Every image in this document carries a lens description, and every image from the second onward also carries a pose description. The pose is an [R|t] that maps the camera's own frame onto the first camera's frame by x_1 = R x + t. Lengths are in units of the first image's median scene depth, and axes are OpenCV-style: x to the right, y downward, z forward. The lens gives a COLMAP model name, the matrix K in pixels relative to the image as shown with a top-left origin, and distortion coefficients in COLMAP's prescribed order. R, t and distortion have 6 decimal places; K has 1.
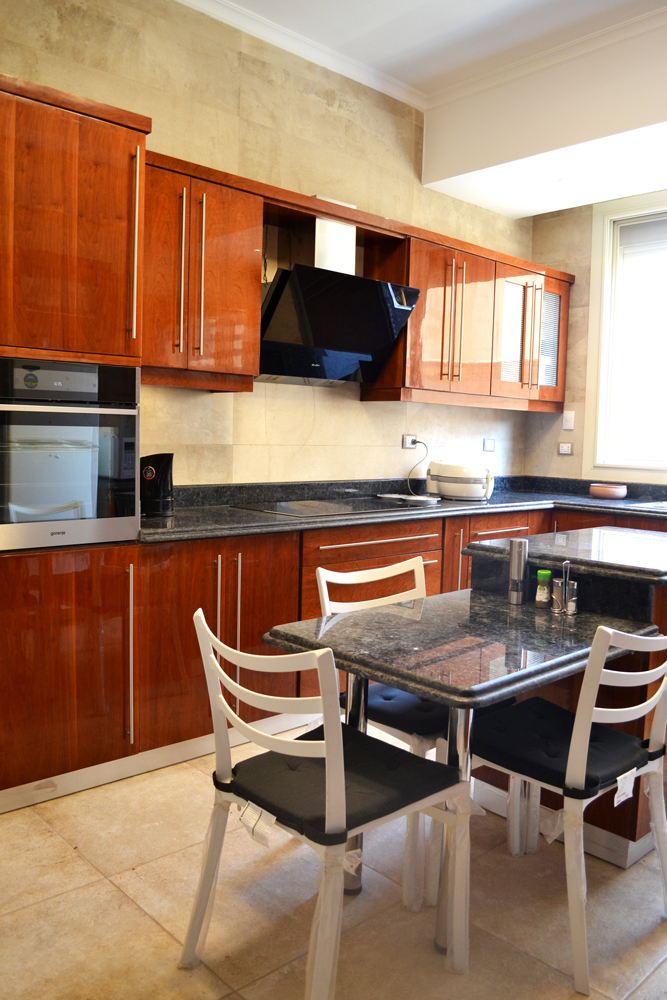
lens RADIAL K [[791.9, 0, 332.9], [0, 791.9, 503.3], [0, 0, 1]] dist [-0.083222, -0.001692]
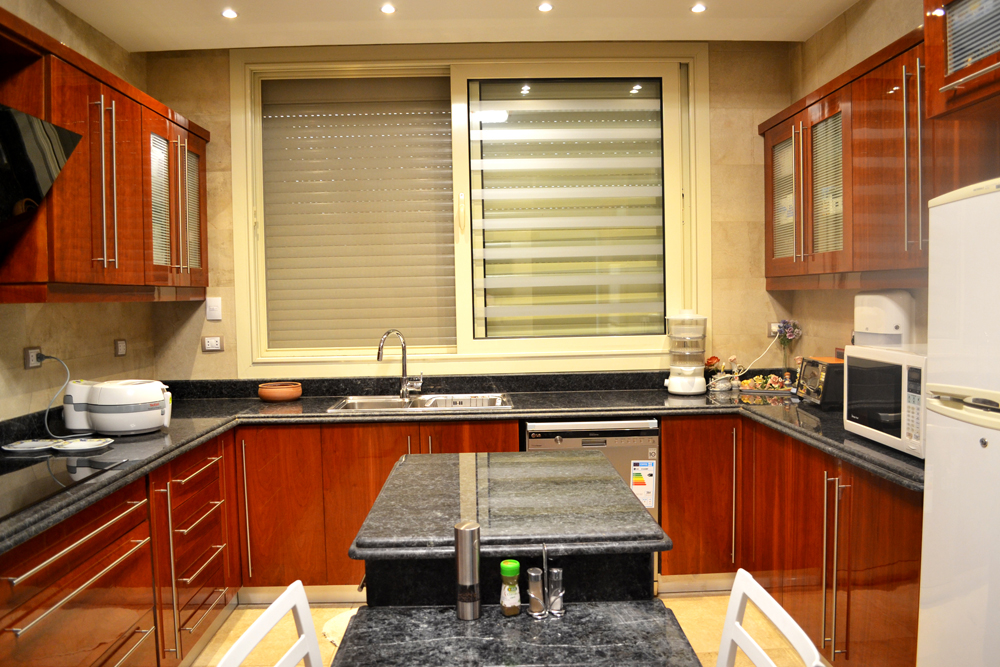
lens RADIAL K [[791.9, 0, 501.6], [0, 791.9, 328.0], [0, 0, 1]] dist [-0.083222, -0.001692]
pose [[0.654958, -0.067634, 0.752633, -0.130917], [0.099341, 0.995049, 0.002969, -0.065634], [-0.749107, 0.072823, 0.658434, 0.273008]]
